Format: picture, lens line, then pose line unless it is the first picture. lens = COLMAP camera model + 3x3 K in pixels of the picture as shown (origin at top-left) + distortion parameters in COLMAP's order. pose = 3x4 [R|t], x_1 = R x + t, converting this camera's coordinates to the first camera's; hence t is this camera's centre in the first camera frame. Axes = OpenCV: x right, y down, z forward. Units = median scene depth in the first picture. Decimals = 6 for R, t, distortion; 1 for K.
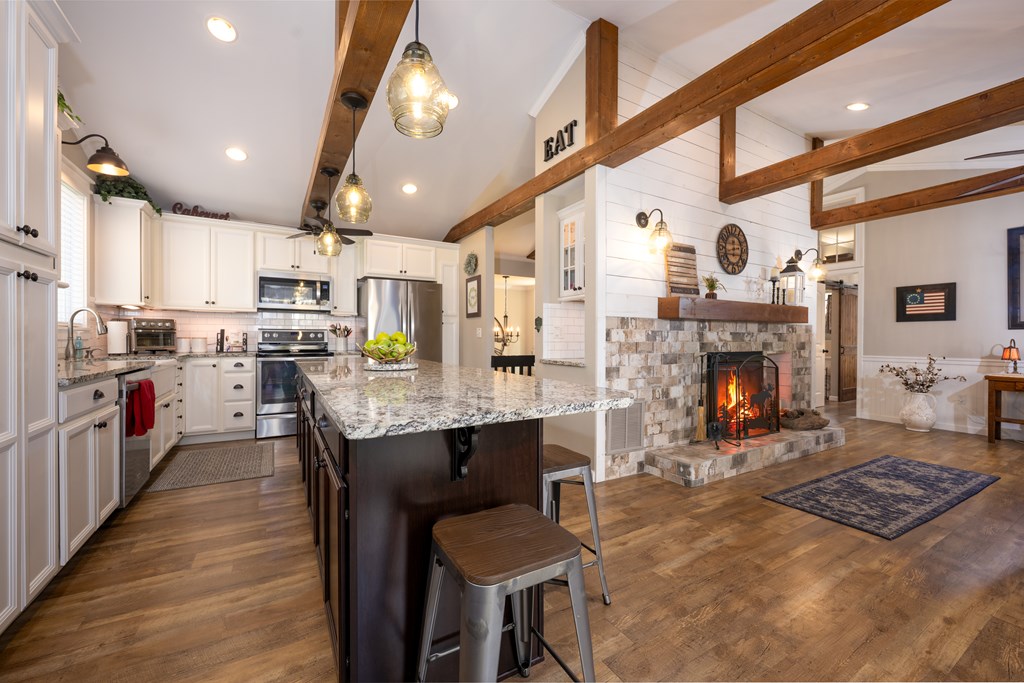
lens RADIAL K [[406.7, 0, 514.6], [0, 406.7, 335.5], [0, 0, 1]] dist [0.004595, 0.000007]
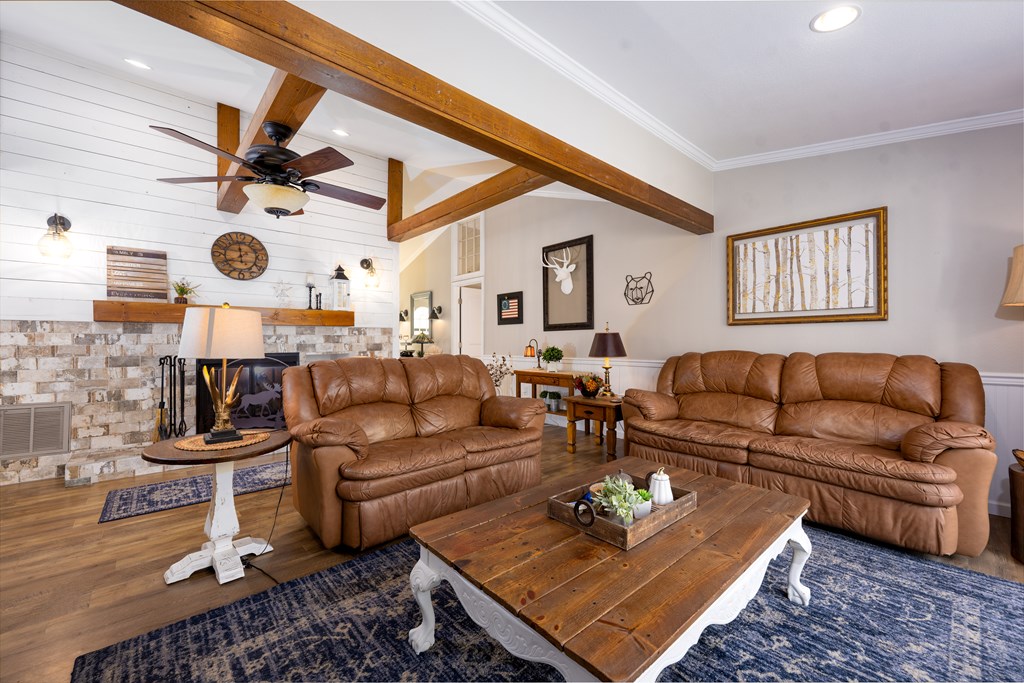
lens RADIAL K [[406.7, 0, 512.0], [0, 406.7, 338.4], [0, 0, 1]] dist [0.004595, 0.000007]
pose [[0.981805, -0.006958, 0.189766, 1.010622], [0.007049, 0.999975, 0.000197, 0.005189], [-0.189763, 0.001144, 0.981829, -0.164895]]
